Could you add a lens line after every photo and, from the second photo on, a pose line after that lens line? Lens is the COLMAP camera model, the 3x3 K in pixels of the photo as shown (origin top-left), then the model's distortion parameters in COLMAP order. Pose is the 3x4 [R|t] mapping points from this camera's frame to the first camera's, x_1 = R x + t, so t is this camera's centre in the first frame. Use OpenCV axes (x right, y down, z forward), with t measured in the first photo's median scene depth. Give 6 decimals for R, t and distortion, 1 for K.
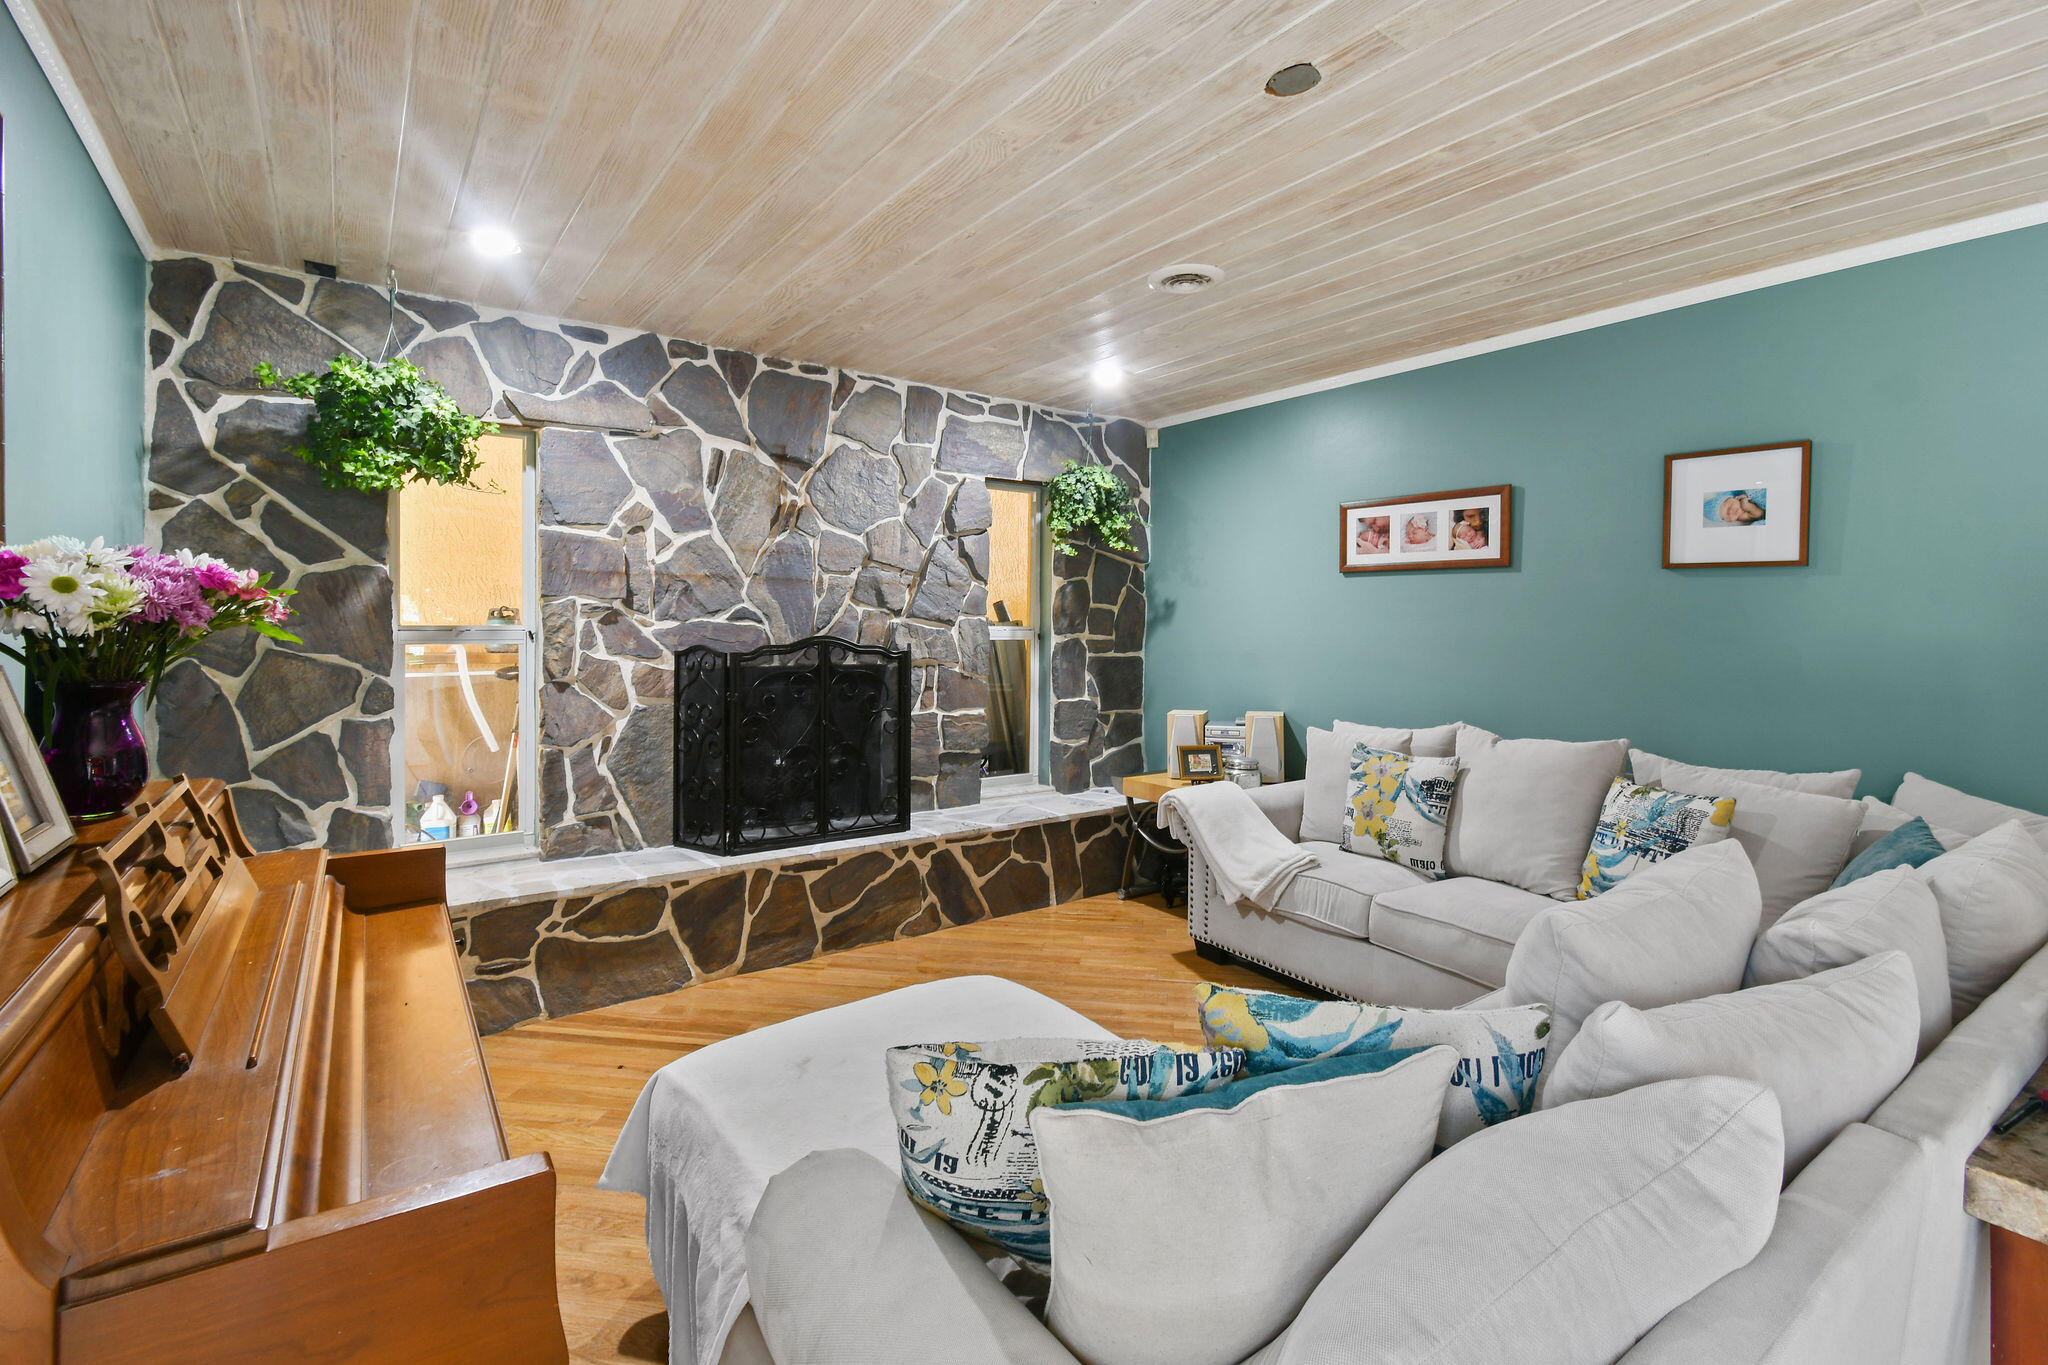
lens RADIAL K [[925.7, 0, 1003.1], [0, 925.7, 629.5], [0, 0, 1]] dist [0.025305, -0.008130]
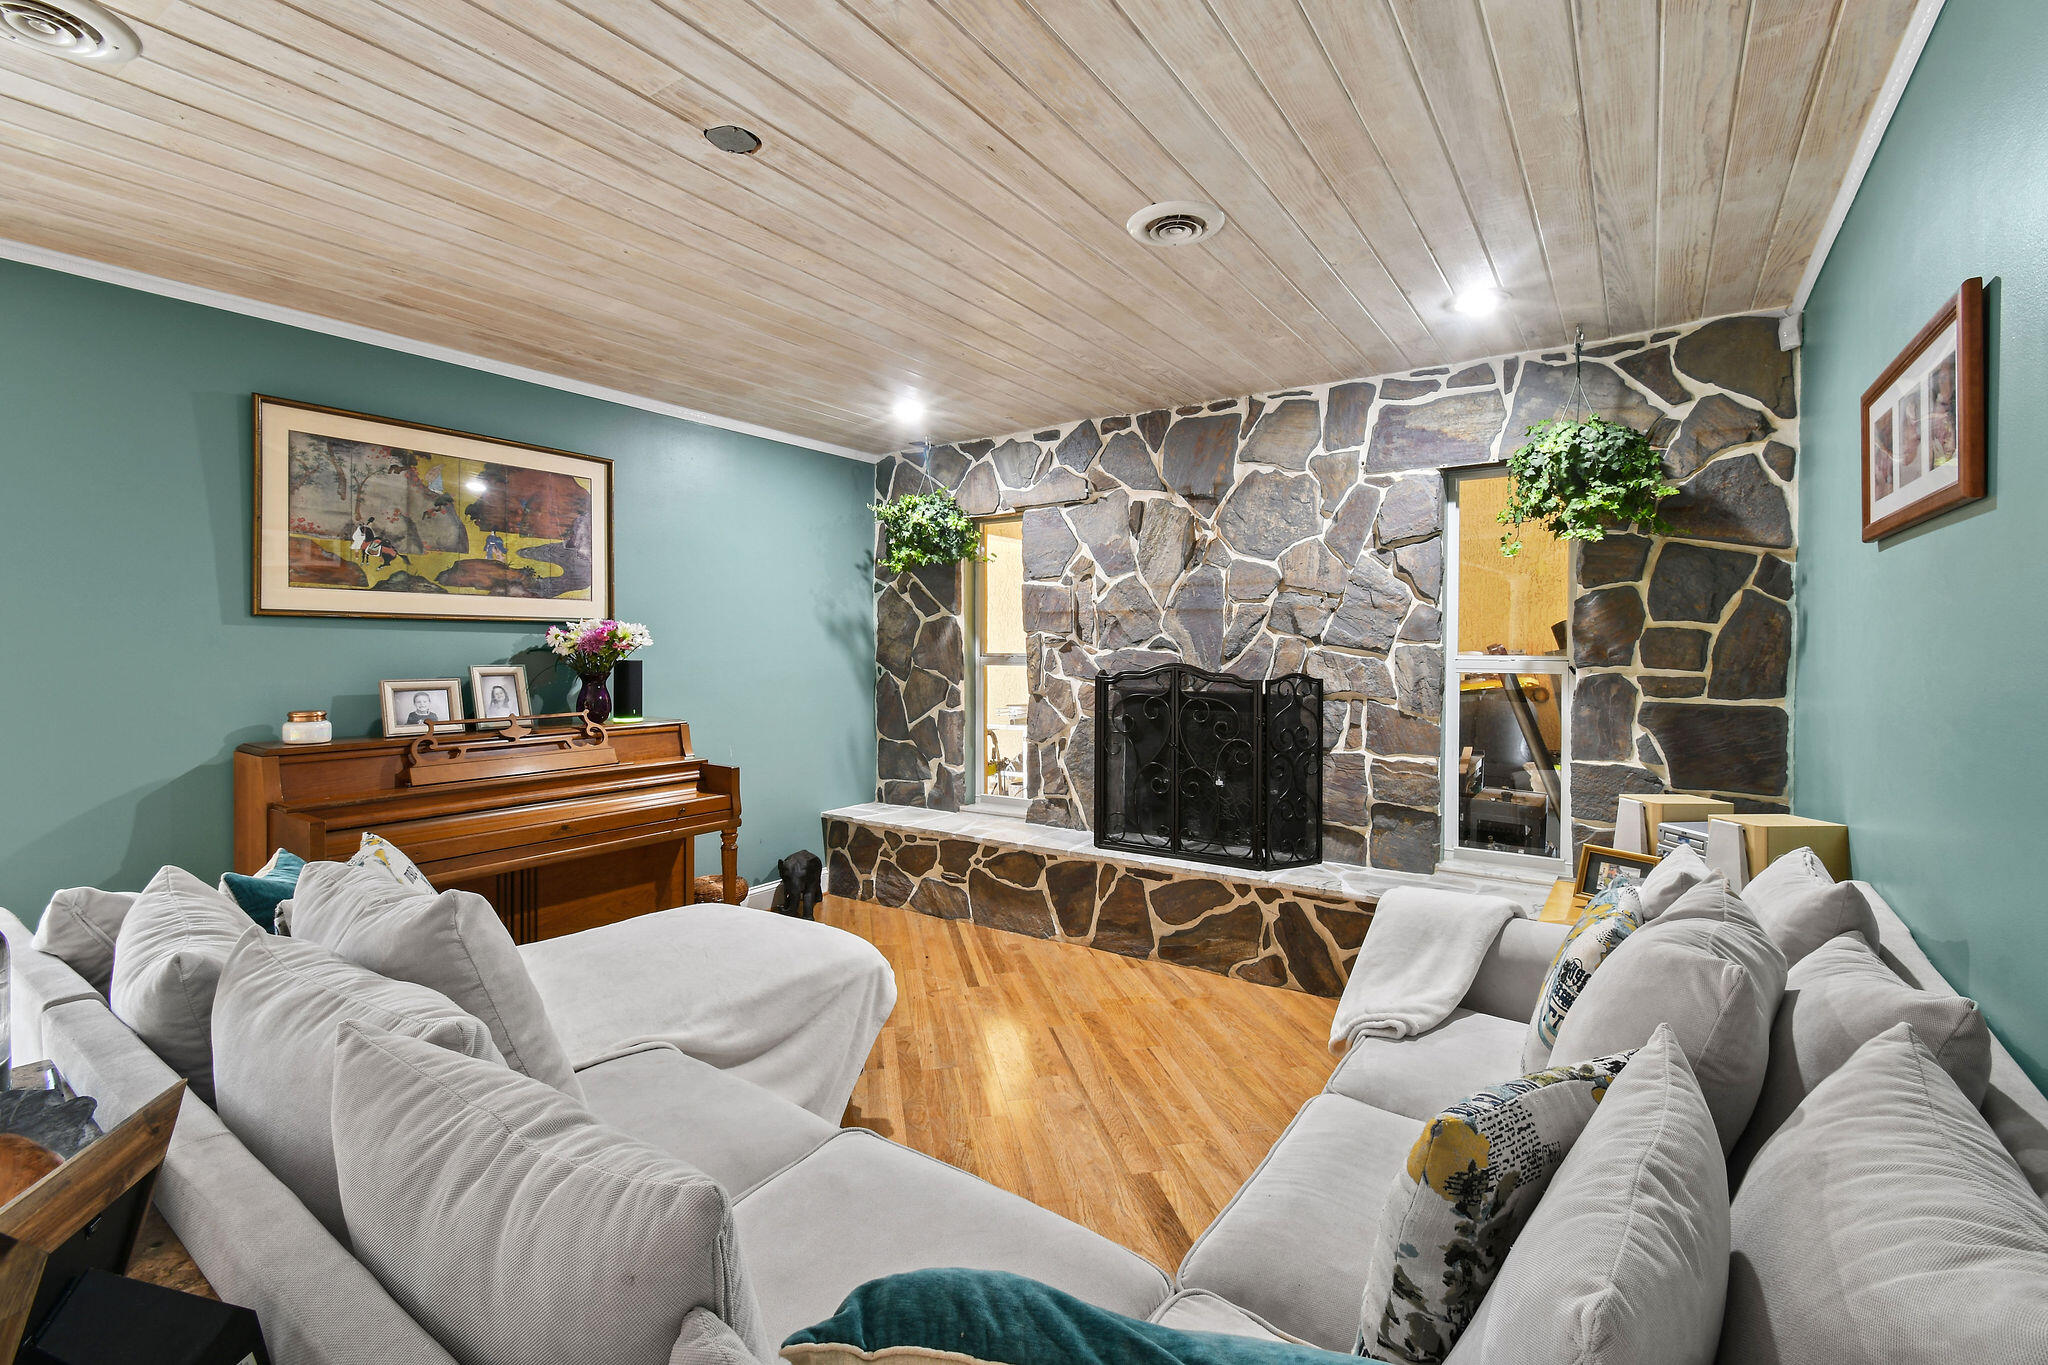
lens RADIAL K [[925.7, 0, 1028.1], [0, 925.7, 656.8], [0, 0, 1]] dist [0.025305, -0.008130]
pose [[0.354253, 0.003827, -0.935142, 0.774567], [-0.007335, 0.999972, 0.001314, -0.000603], [0.935121, 0.006394, 0.354272, 0.492355]]
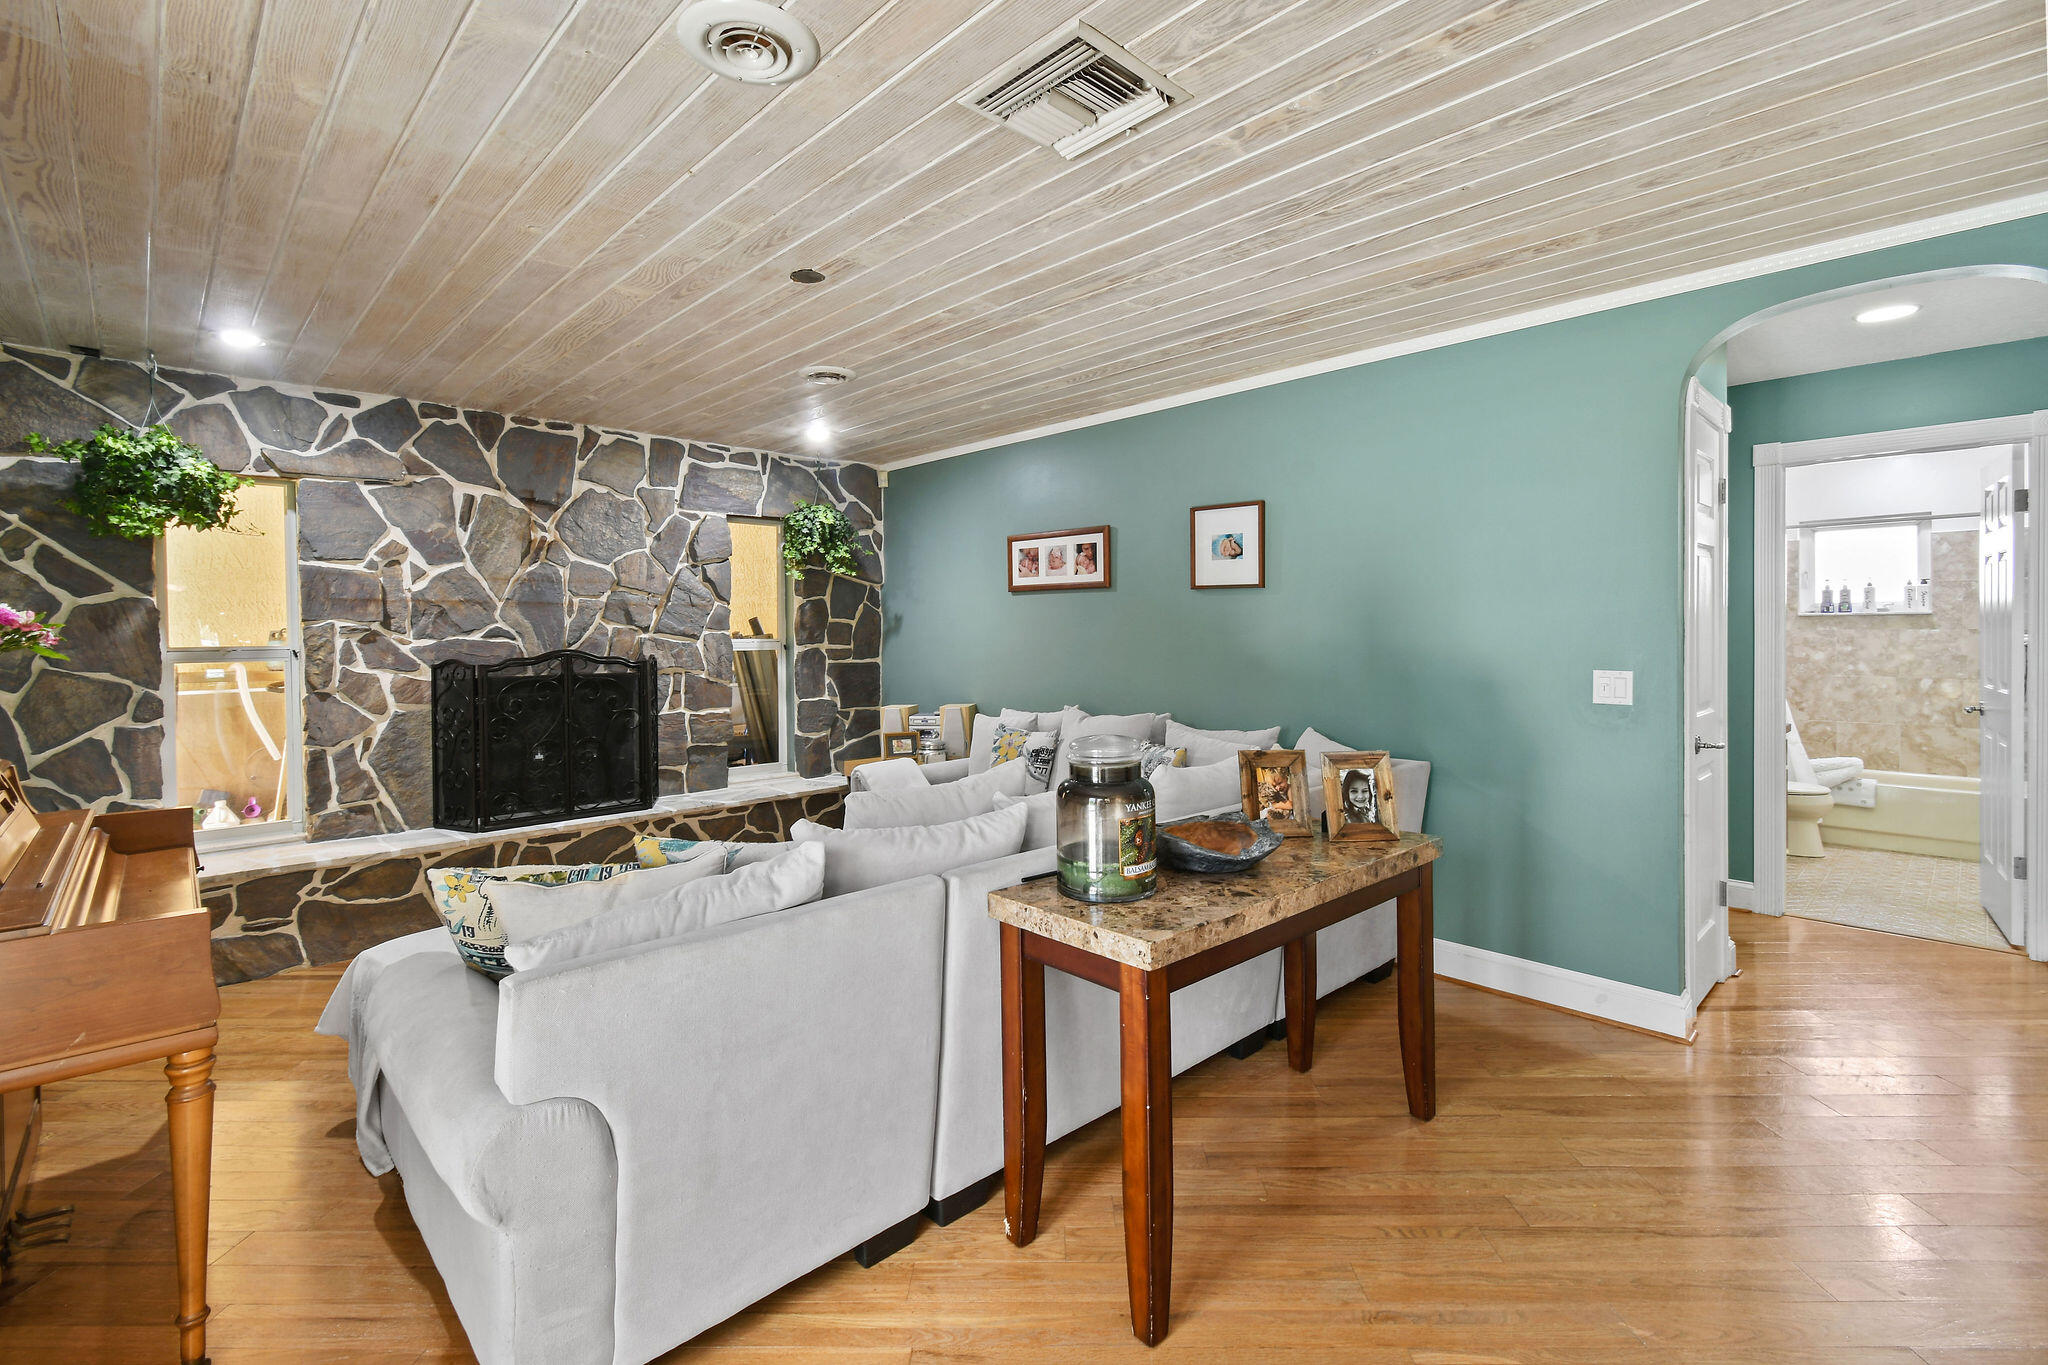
lens RADIAL K [[925.7, 0, 1014.8], [0, 925.7, 645.1], [0, 0, 1]] dist [0.025305, -0.008130]
pose [[0.990644, -0.018617, 0.135194, 0.234300], [0.017900, 0.999819, 0.006516, 0.003727], [-0.135291, -0.004035, 0.990798, -0.297418]]
